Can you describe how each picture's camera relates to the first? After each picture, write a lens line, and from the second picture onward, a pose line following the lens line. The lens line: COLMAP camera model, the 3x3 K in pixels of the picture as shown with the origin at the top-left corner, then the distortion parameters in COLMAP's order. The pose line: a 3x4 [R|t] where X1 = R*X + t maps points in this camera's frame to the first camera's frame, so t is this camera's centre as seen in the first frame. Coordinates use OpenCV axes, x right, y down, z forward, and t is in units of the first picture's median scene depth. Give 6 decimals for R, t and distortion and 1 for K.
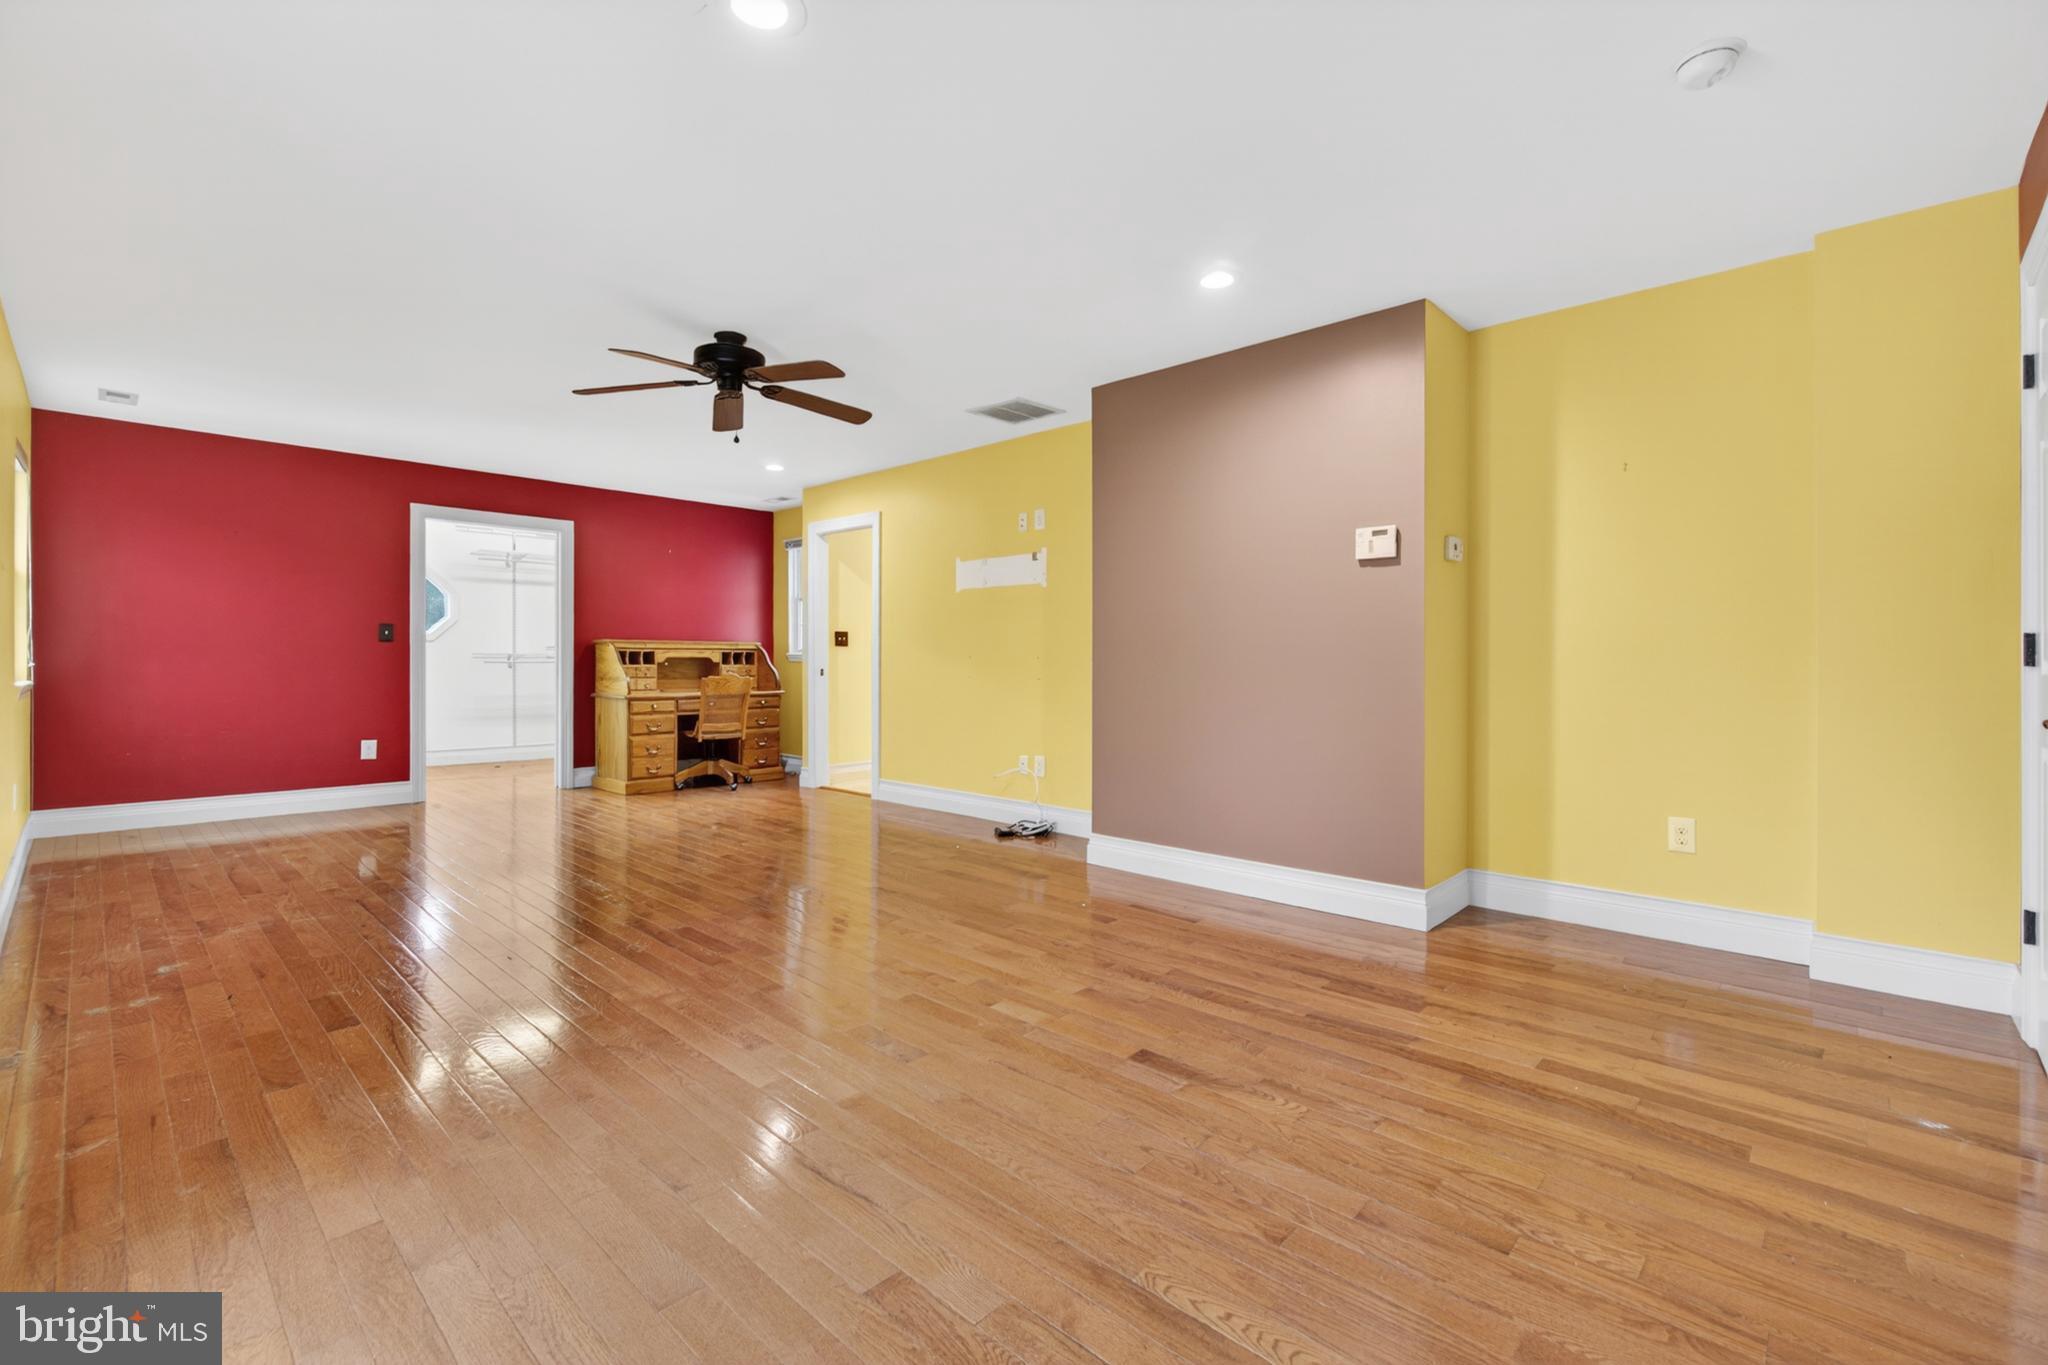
lens RADIAL K [[886.0, 0, 1017.5], [0, 886.0, 673.3], [0, 0, 1]] dist [-0.004383, -0.000106]
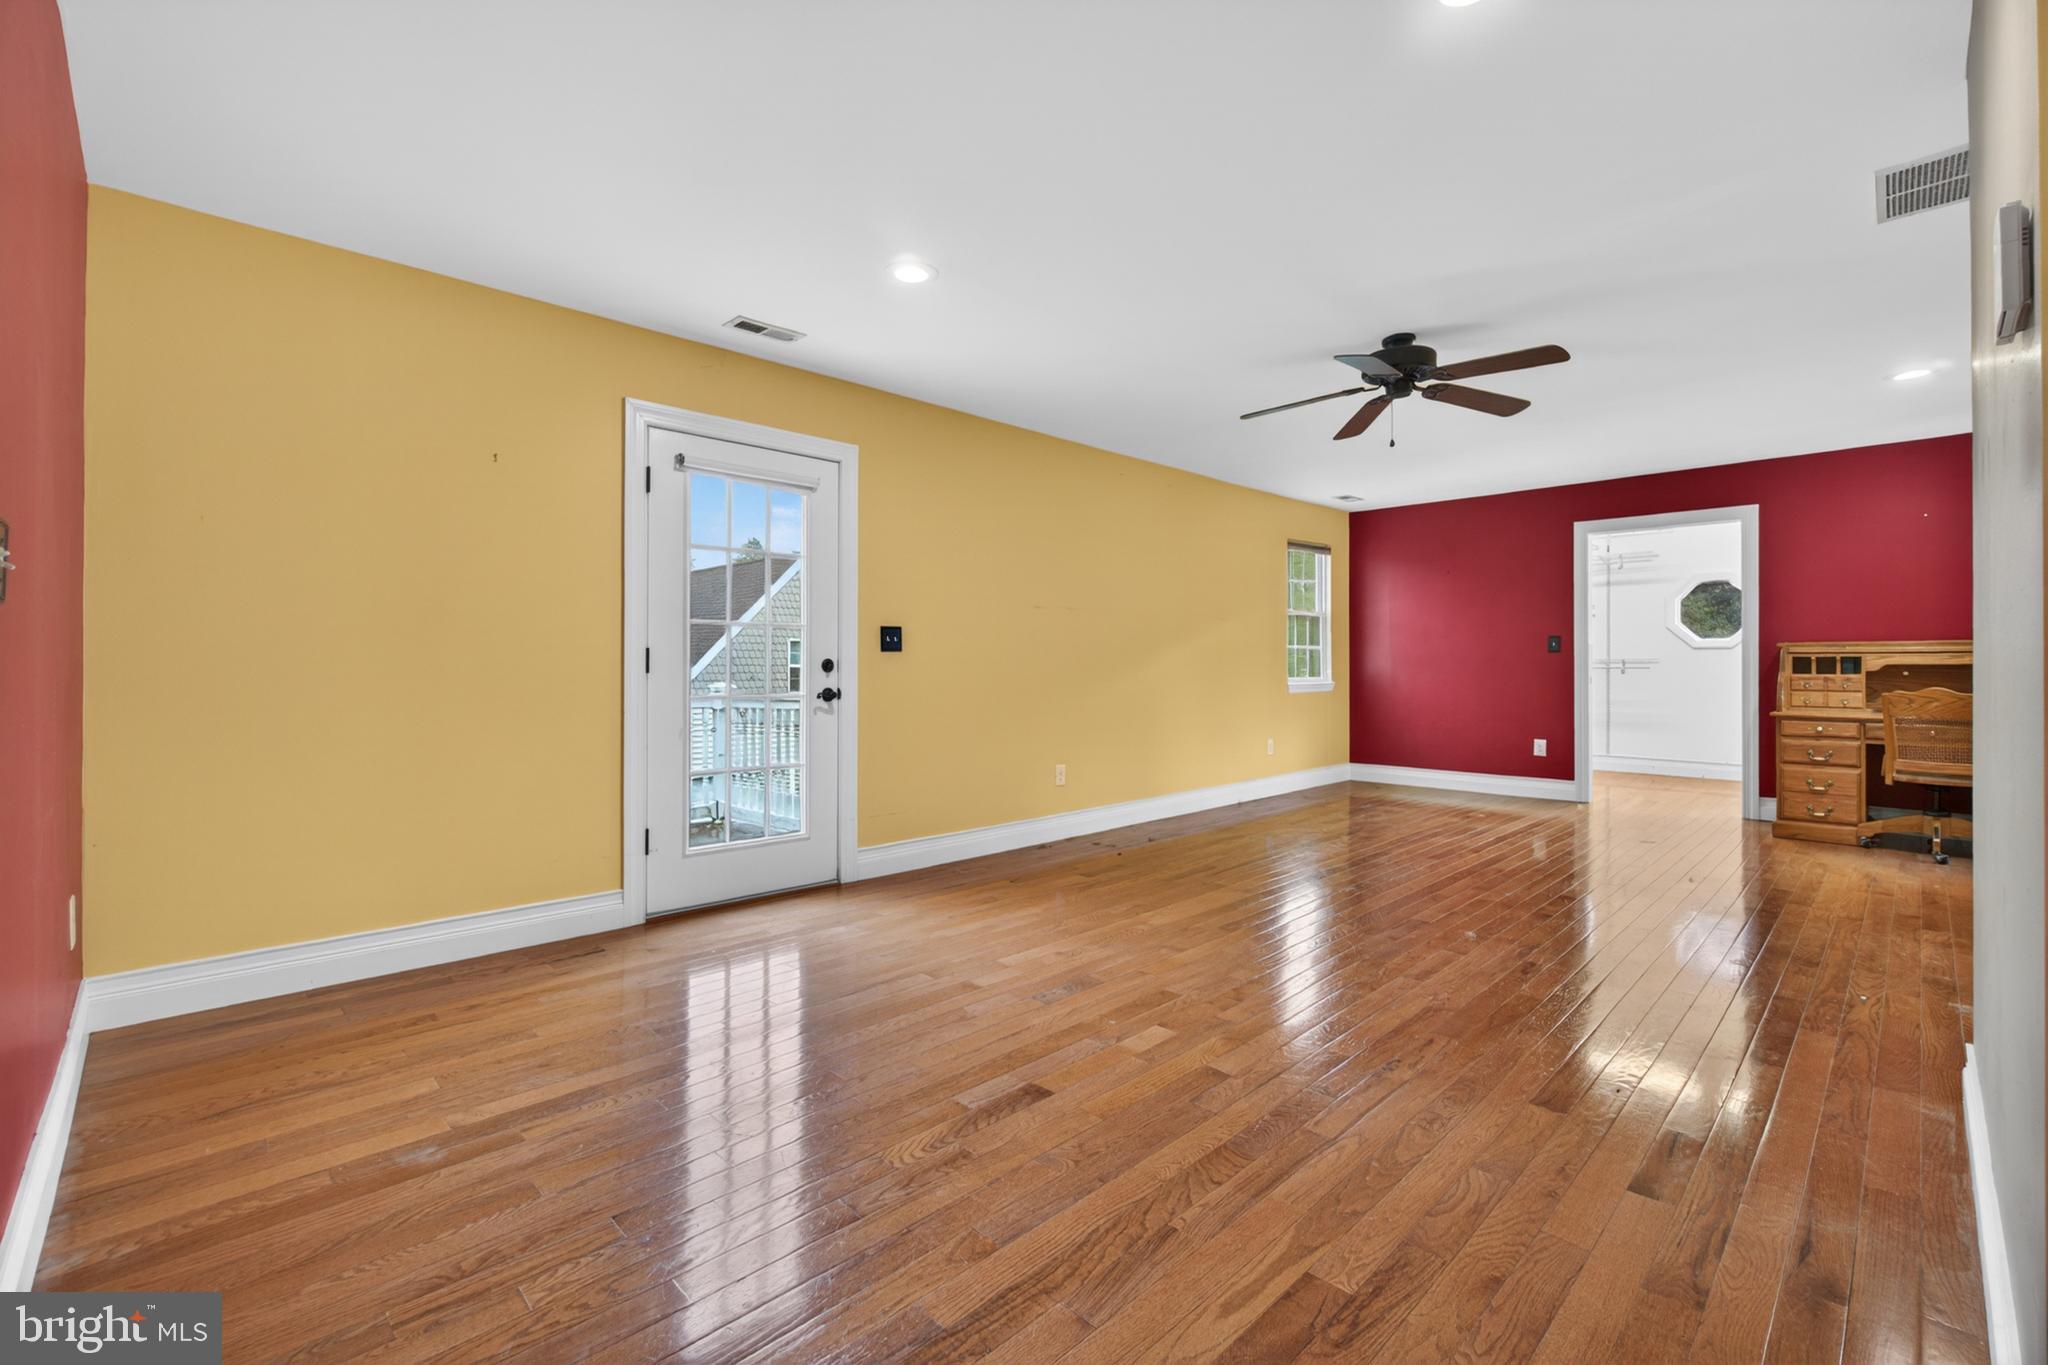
lens RADIAL K [[886.0, 0, 1044.7], [0, 886.0, 667.9], [0, 0, 1]] dist [-0.004383, -0.000106]
pose [[-0.029615, -0.001635, -0.999560, 0.408066], [-0.014697, 0.999891, -0.001200, -0.004799], [0.999453, 0.014655, -0.029636, 0.390928]]
